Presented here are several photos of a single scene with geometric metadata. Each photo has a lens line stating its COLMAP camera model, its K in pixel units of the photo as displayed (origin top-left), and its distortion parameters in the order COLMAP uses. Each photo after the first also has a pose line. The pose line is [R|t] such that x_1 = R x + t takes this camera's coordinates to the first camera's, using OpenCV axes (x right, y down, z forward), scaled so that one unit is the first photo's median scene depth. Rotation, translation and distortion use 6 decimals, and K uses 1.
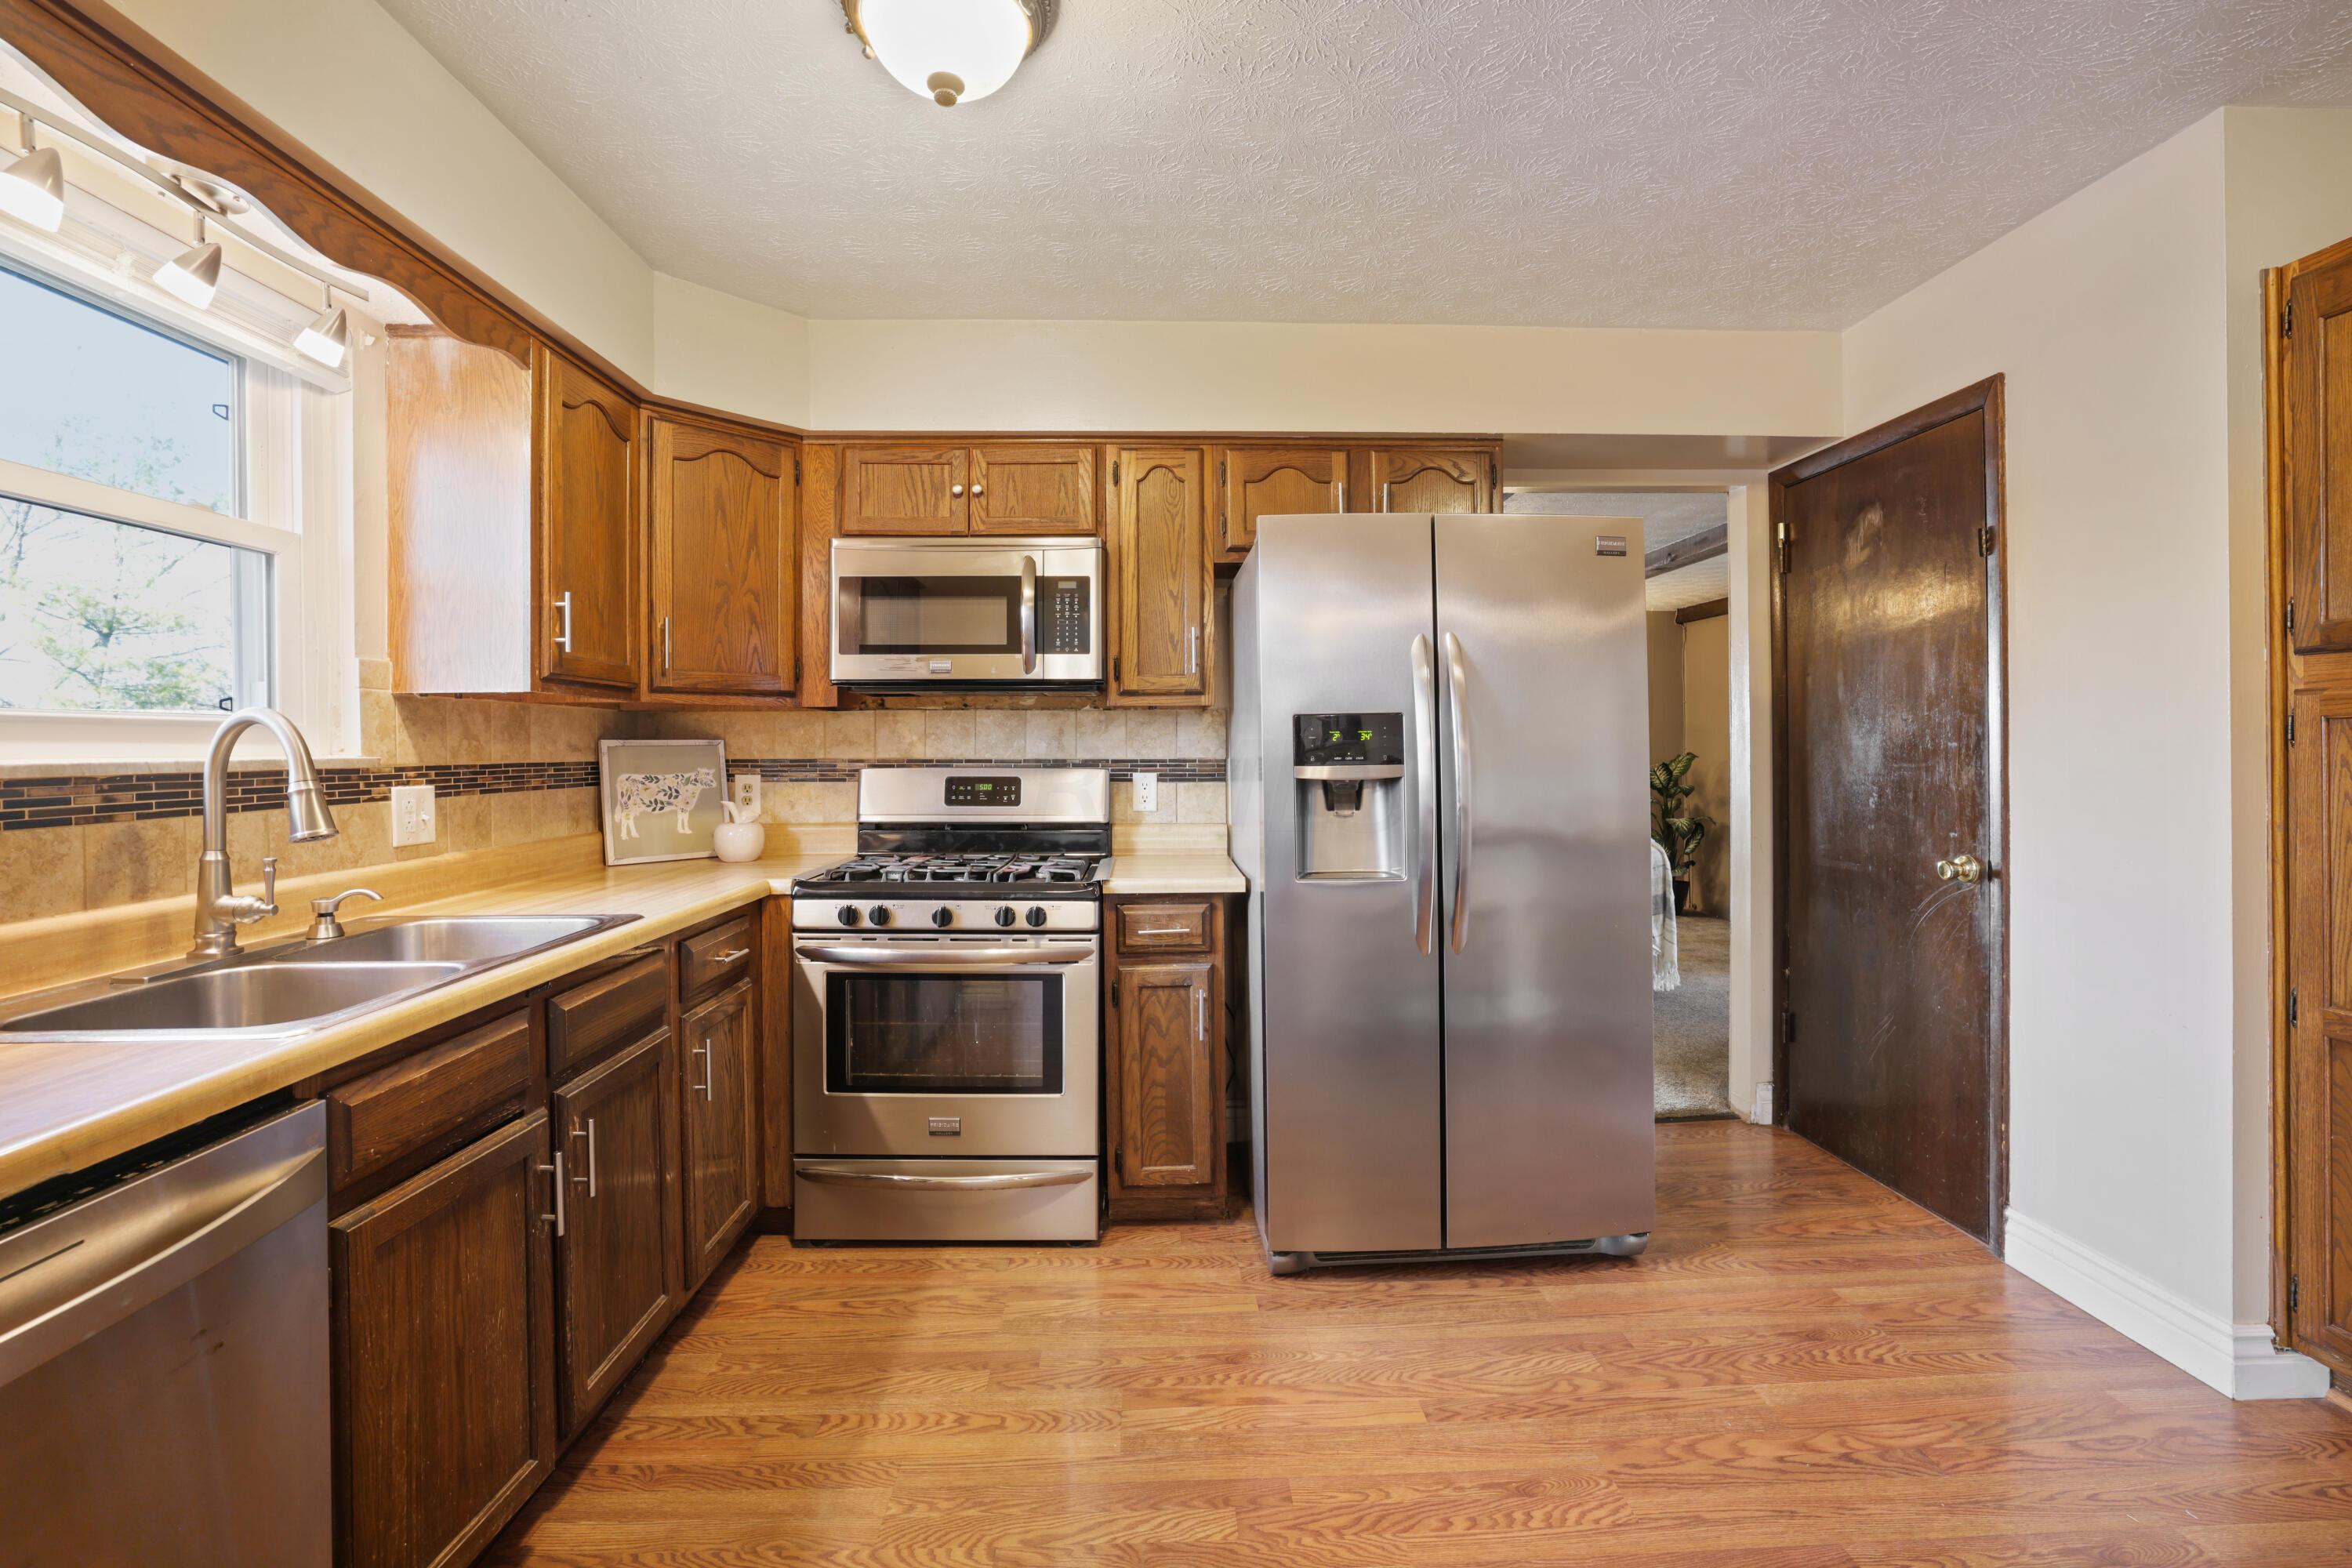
lens RADIAL K [[1018.1, 0, 1181.5], [0, 1018.1, 752.4], [0, 0, 1]] dist [-0.045573, 0.016968]
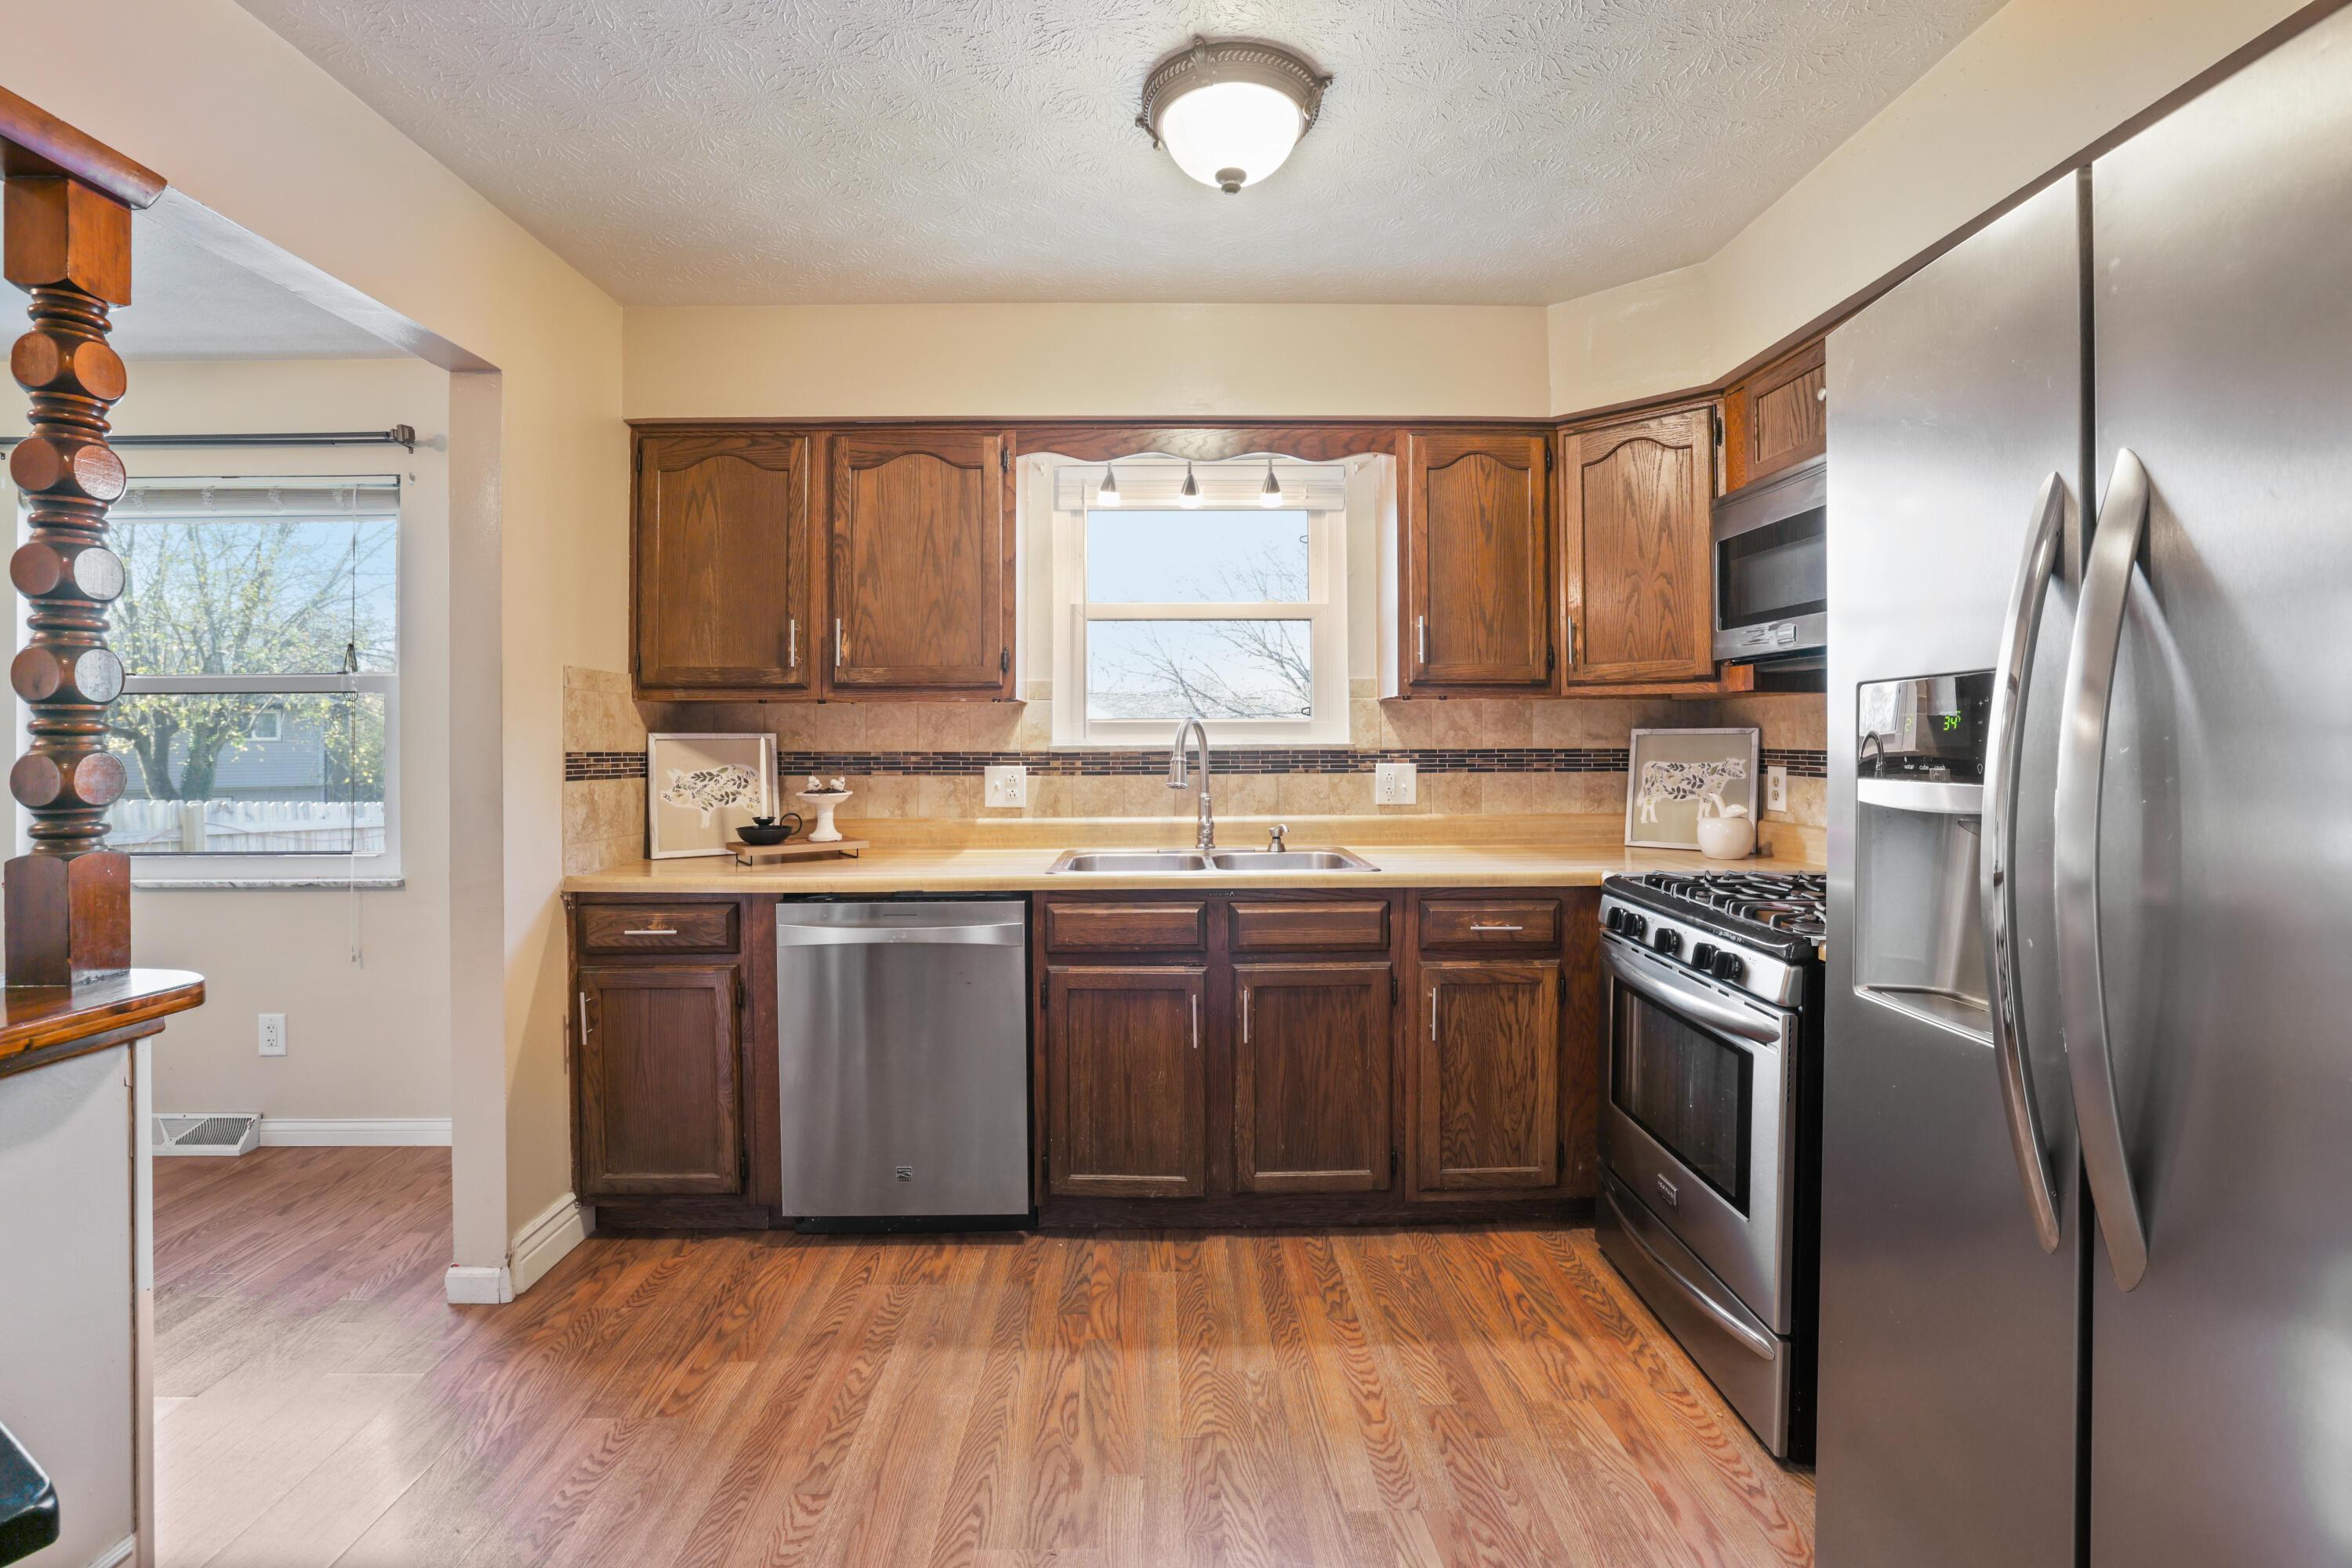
lens RADIAL K [[1031.9, 0, 1173.9], [0, 1031.9, 735.1], [0, 0, 1]] dist [-0.049429, 0.018374]
pose [[-0.016805, 0.004050, -0.999851, 0.606071], [-0.002494, 0.999989, 0.004092, -0.010466], [0.999856, 0.002562, -0.016794, 0.599680]]
